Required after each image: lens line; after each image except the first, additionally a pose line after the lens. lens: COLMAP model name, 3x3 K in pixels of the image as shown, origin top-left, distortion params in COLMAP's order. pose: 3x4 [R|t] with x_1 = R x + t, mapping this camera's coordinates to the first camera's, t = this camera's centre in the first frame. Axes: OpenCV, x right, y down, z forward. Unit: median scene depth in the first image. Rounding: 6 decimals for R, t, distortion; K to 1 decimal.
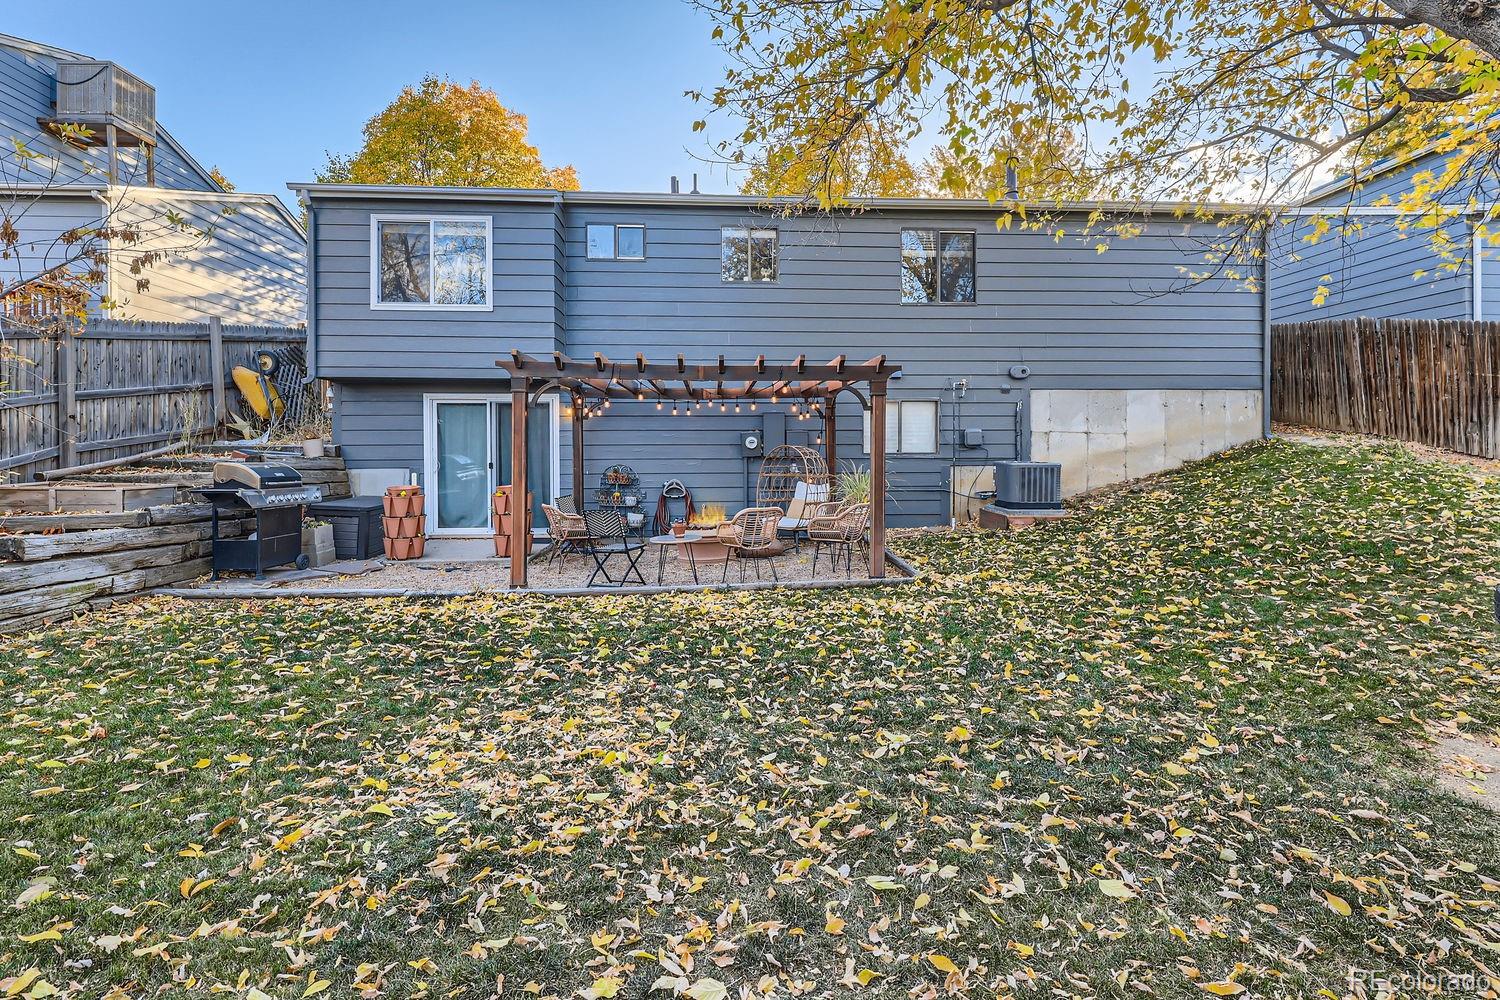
lens RADIAL K [[717.2, 0, 756.2], [0, 717.2, 450.8], [0, 0, 1]] dist [0.000307, -0.000073]
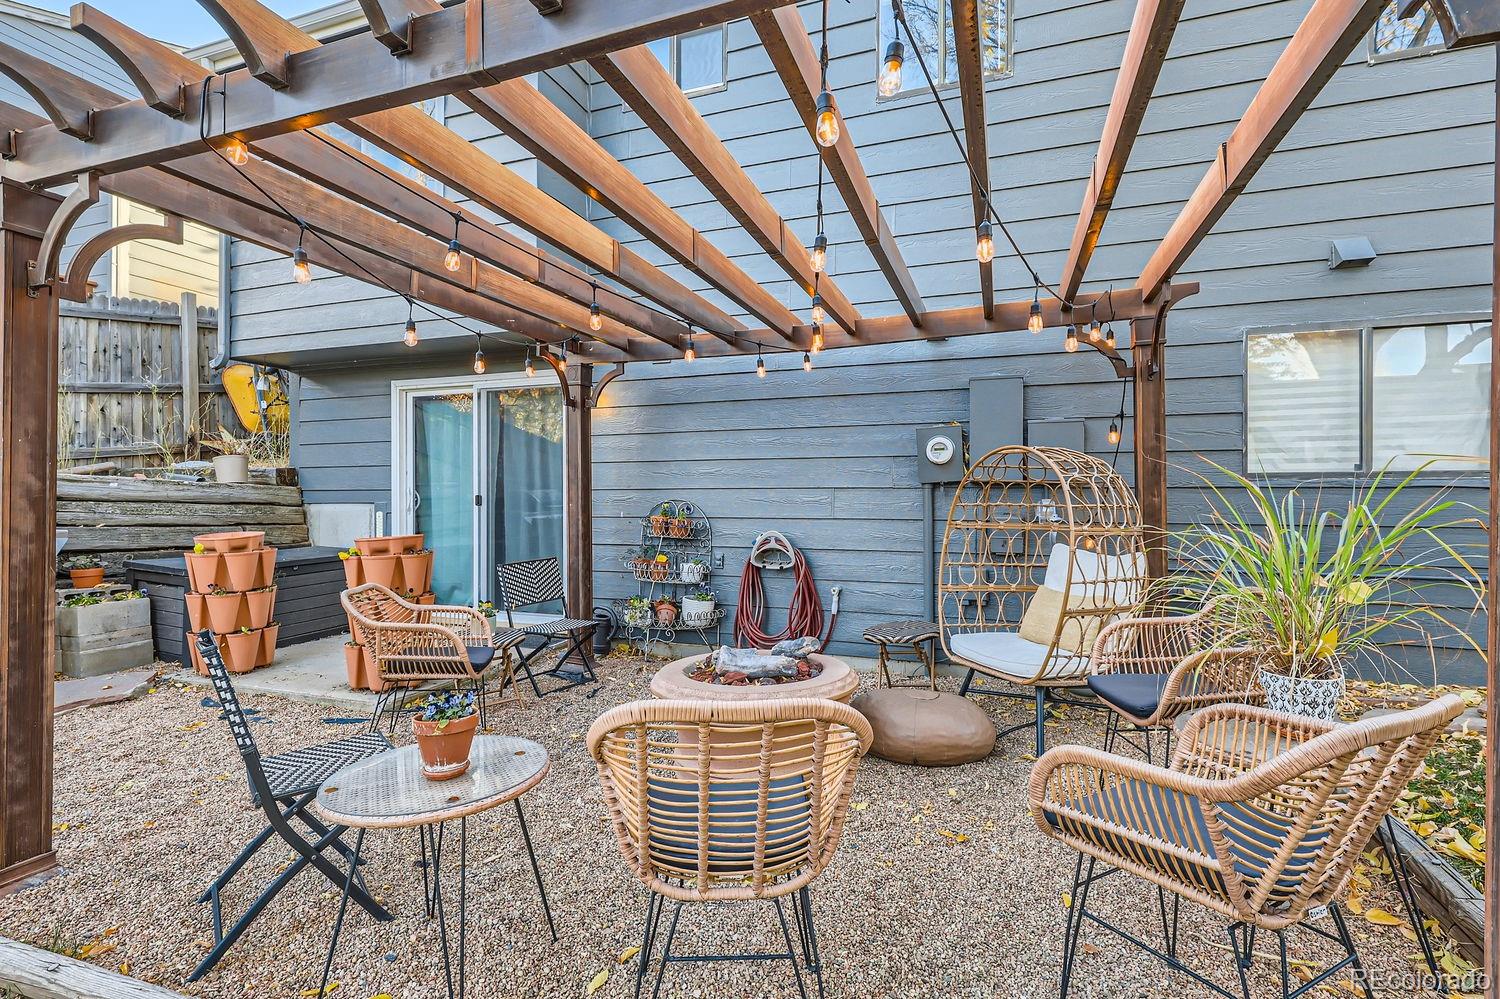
lens RADIAL K [[717.2, 0, 753.1], [0, 717.2, 494.1], [0, 0, 1]] dist [0.000307, -0.000073]
pose [[0.923118, 0.002792, -0.384506, 0.055364], [-0.005344, 0.999970, -0.005570, 0.018149], [0.384479, 0.007197, 0.923106, 0.560370]]
